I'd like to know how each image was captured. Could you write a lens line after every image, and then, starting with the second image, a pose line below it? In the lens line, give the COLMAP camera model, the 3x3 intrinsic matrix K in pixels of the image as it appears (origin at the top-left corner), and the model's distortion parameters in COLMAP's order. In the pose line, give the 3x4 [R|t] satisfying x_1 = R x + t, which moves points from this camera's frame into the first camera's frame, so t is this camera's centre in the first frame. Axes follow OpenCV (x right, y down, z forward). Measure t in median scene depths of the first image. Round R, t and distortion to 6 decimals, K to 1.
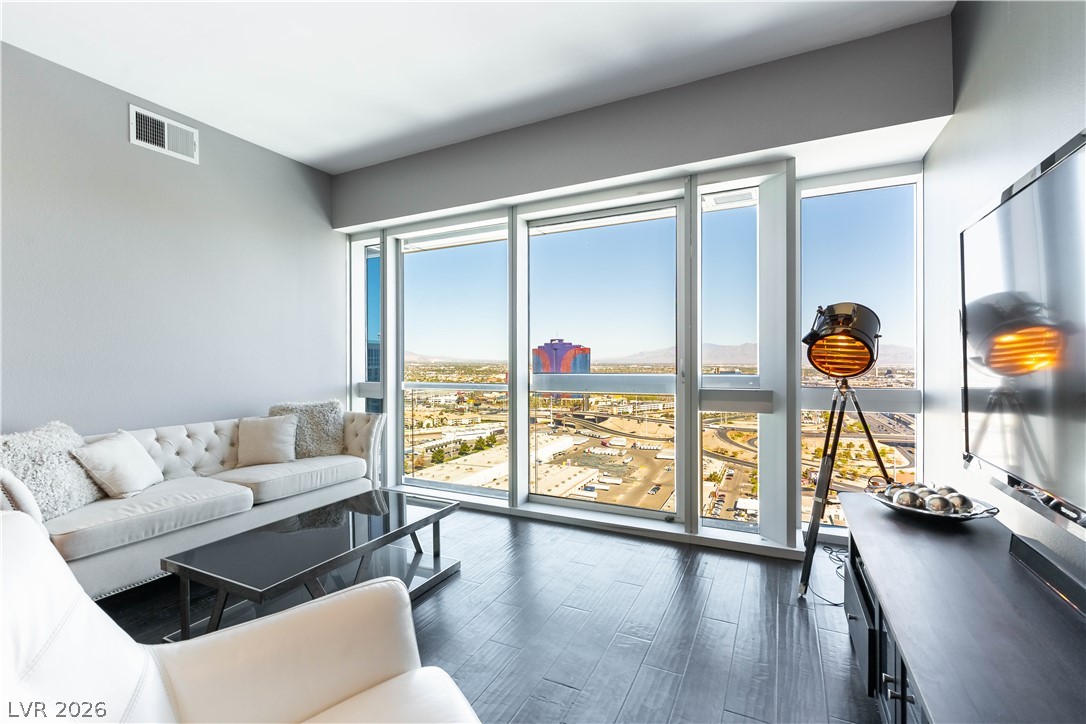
lens RADIAL K [[473.2, 0, 540.0], [0, 473.2, 366.4], [0, 0, 1]] dist [0.003551, -0.000772]
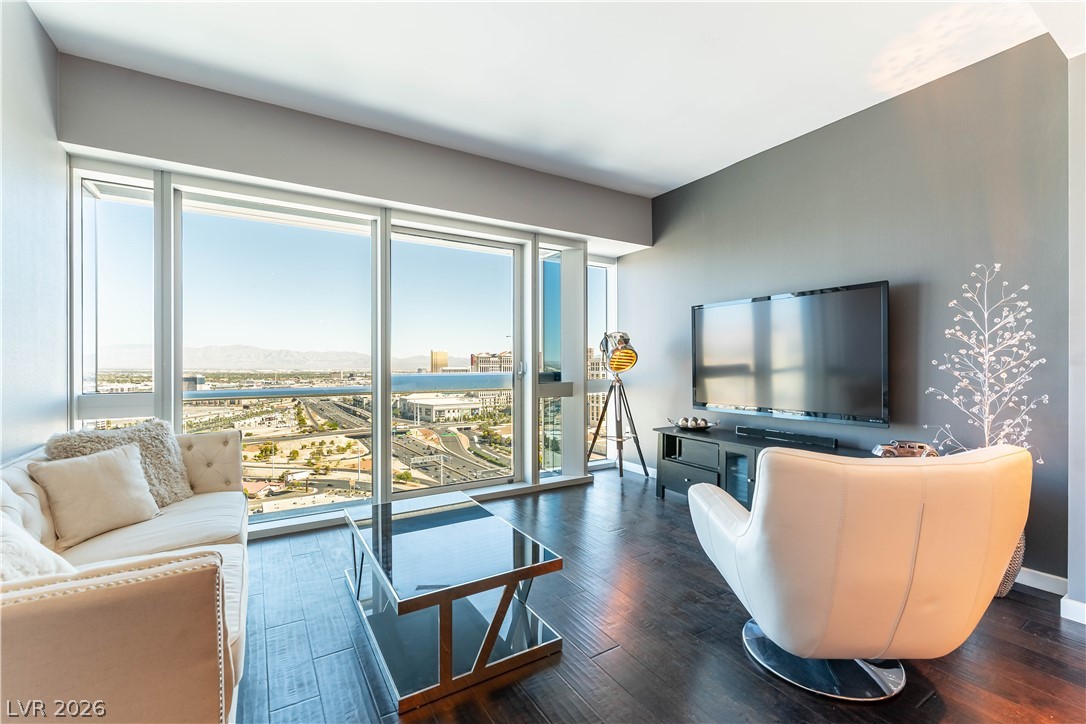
lens RADIAL K [[473.2, 0, 535.5], [0, 473.2, 362.6], [0, 0, 1]] dist [0.003551, -0.000772]
pose [[0.535716, 0.006584, 0.844373, -0.732285], [0.008503, 0.999877, -0.013191, 0.005767], [-0.844355, 0.014246, 0.535594, 0.198286]]
